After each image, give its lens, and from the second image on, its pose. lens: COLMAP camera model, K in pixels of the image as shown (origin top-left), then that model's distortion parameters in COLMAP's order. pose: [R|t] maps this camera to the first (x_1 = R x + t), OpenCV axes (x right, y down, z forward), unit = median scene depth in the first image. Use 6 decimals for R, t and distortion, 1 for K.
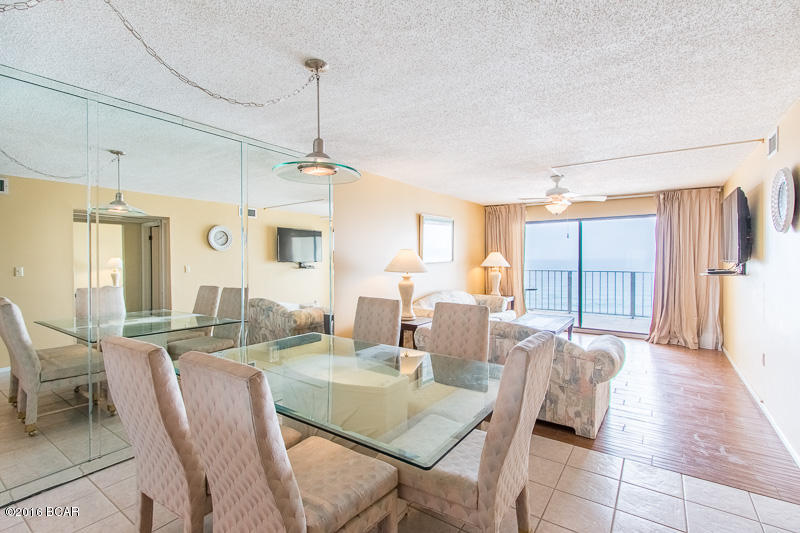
lens RADIAL K [[372.8, 0, 397.9], [0, 372.8, 266.2], [0, 0, 1]] dist [0.000105, -0.000109]
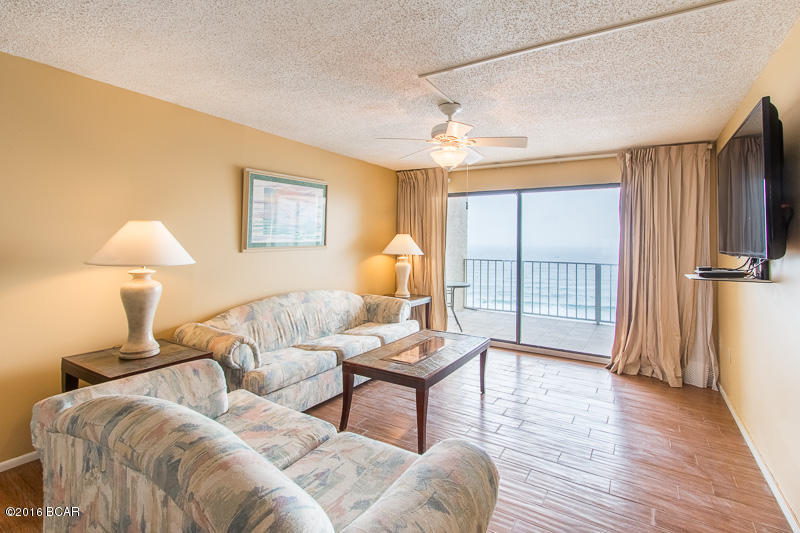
lens RADIAL K [[372.8, 0, 401.4], [0, 372.8, 237.1], [0, 0, 1]] dist [0.000105, -0.000109]
pose [[0.999106, 0.018670, 0.037941, 0.270883], [-0.017293, 0.999191, -0.036295, -0.007337], [-0.038588, 0.035606, 0.998621, 0.340744]]
